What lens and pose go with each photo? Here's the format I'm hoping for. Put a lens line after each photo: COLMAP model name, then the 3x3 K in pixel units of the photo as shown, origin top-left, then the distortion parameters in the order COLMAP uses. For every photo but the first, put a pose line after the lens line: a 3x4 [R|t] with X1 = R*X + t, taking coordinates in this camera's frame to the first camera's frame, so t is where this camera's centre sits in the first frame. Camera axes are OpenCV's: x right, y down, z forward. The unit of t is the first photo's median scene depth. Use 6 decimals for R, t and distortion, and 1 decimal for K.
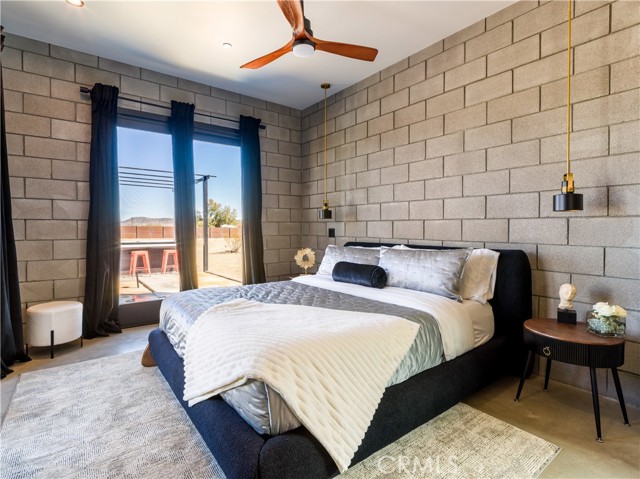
lens RADIAL K [[327.3, 0, 325.3], [0, 327.3, 226.7], [0, 0, 1]] dist [-0.000367, -0.000755]
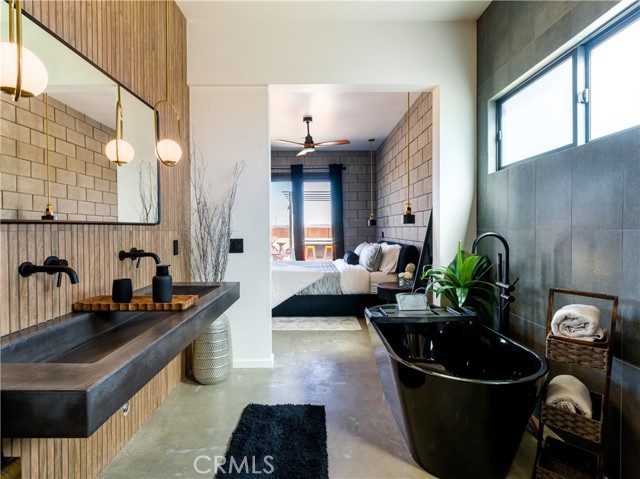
lens RADIAL K [[330.2, 0, 316.5], [0, 330.2, 221.4], [0, 0, 1]] dist [0.001275, -0.000376]
pose [[0.799238, -0.018753, -0.600722, 0.867719], [0.007390, 0.999744, -0.021377, -0.014945], [0.600969, 0.012646, 0.799172, -0.481025]]
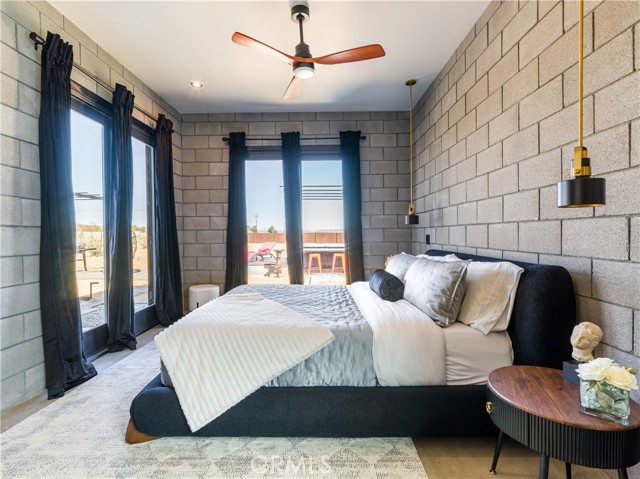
lens RADIAL K [[329.4, 0, 314.7], [0, 329.4, 230.4], [0, 0, 1]] dist [0.002302, -0.001442]
pose [[0.781126, -0.012994, -0.624239, 0.442312], [0.008494, 0.999912, -0.010186, 0.000271], [0.624316, 0.002654, 0.781167, 0.109565]]
